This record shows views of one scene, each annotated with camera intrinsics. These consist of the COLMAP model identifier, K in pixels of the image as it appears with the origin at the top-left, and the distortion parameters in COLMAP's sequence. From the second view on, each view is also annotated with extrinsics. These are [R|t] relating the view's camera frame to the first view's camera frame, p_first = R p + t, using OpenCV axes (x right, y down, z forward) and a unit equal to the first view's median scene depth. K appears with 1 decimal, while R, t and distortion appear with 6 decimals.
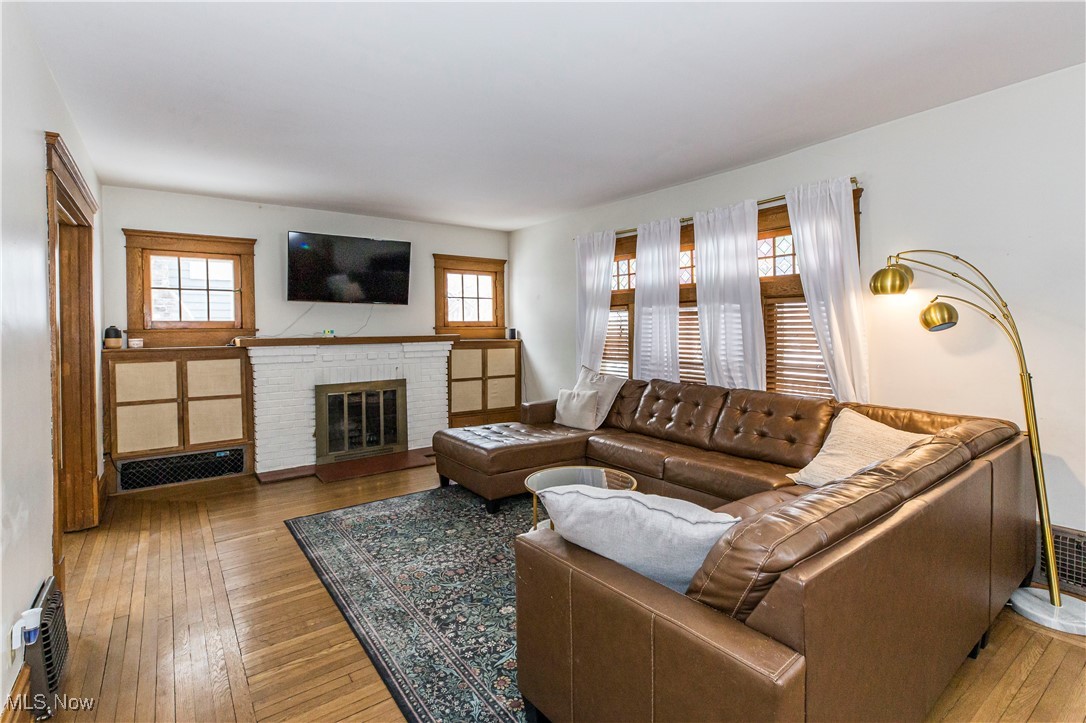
lens RADIAL K [[508.7, 0, 540.3], [0, 508.7, 337.2], [0, 0, 1]] dist [-0.000937, -0.000175]
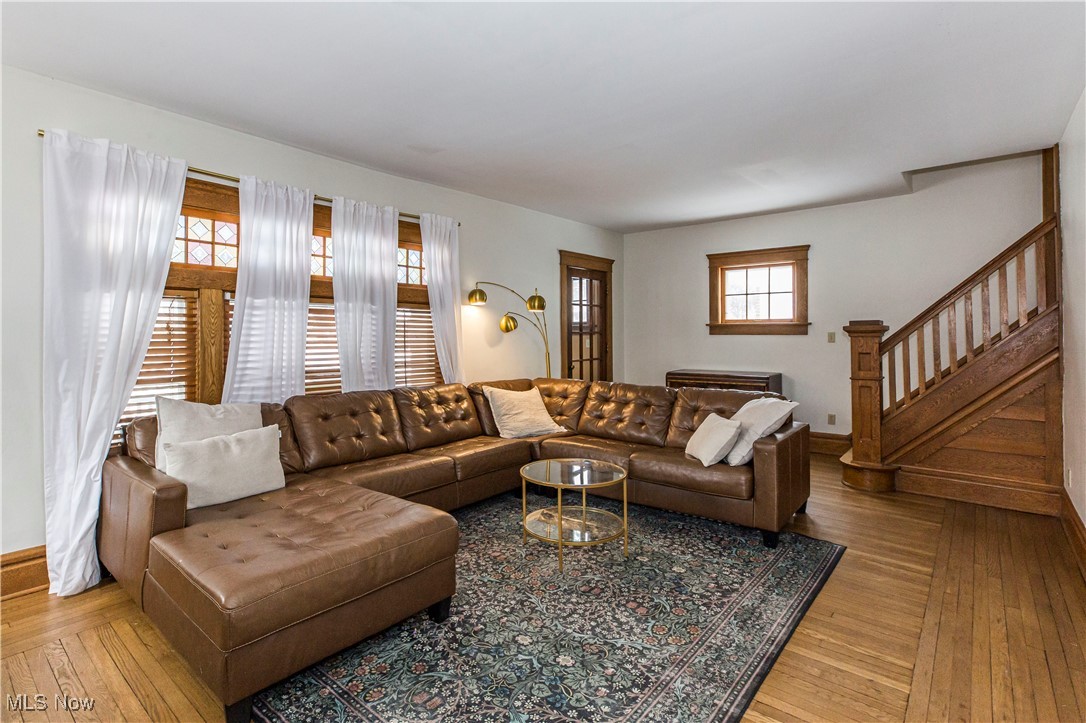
lens RADIAL K [[529.4, 0, 526.9], [0, 529.4, 332.3], [0, 0, 1]] dist [0.001018, 0.000351]
pose [[-0.229382, 0.011920, 0.973263, -0.632248], [0.019541, 0.999780, -0.007639, 0.000748], [-0.973140, 0.017266, -0.229564, 0.872694]]
